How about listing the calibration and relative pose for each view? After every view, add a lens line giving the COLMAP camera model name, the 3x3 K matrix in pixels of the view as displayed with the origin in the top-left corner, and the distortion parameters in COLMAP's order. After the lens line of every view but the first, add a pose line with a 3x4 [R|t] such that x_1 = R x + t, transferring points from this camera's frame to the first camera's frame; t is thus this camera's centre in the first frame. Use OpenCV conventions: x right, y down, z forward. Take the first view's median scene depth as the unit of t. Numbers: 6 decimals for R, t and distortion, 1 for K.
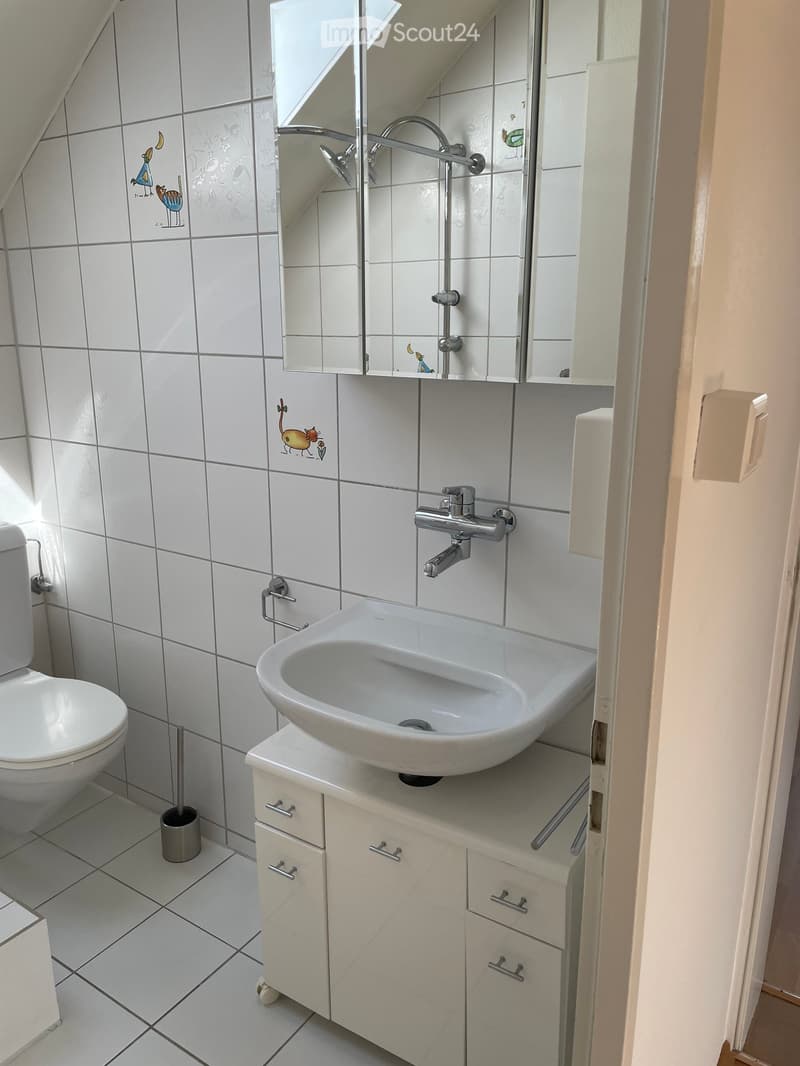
lens RADIAL K [[820.3, 0, 401.3], [0, 820.3, 529.9], [0, 0, 1]] dist [0.050768, -0.068830]
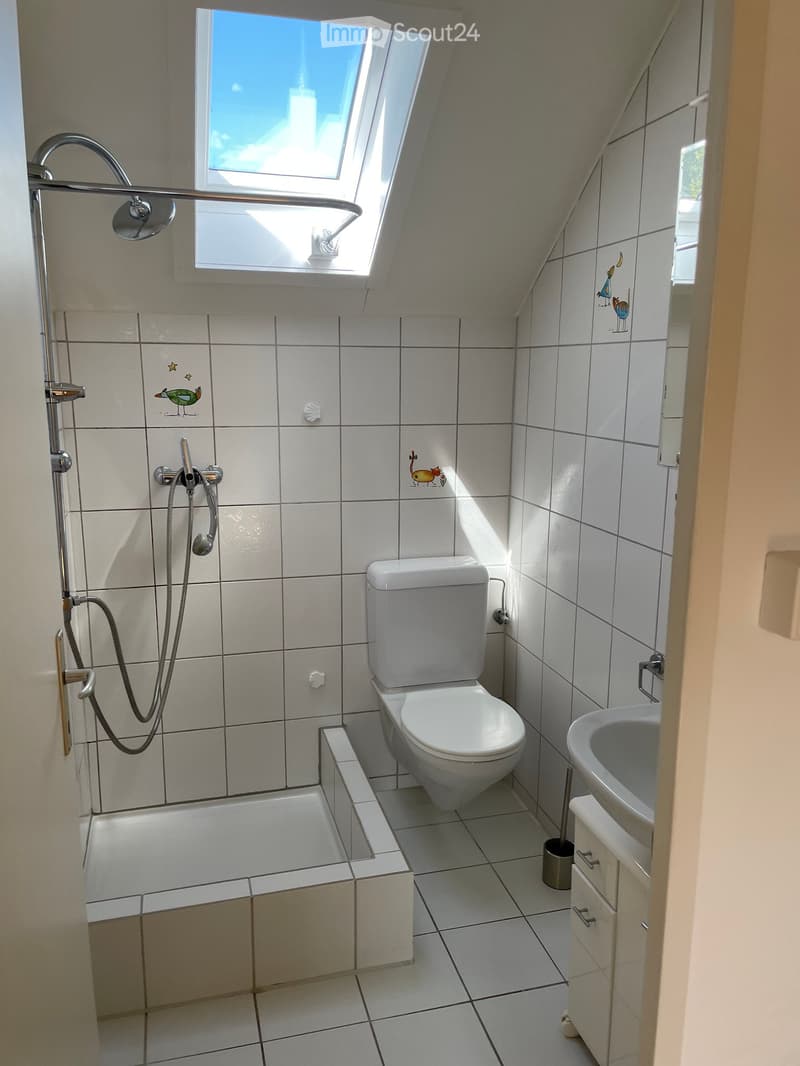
lens RADIAL K [[820.3, 0, 401.0], [0, 820.3, 538.4], [0, 0, 1]] dist [0.050768, -0.068830]
pose [[0.752611, 0.139265, -0.643570, 0.264354], [-0.175021, 0.984529, 0.008371, -0.039791], [0.634779, 0.106338, 0.765341, -0.038056]]
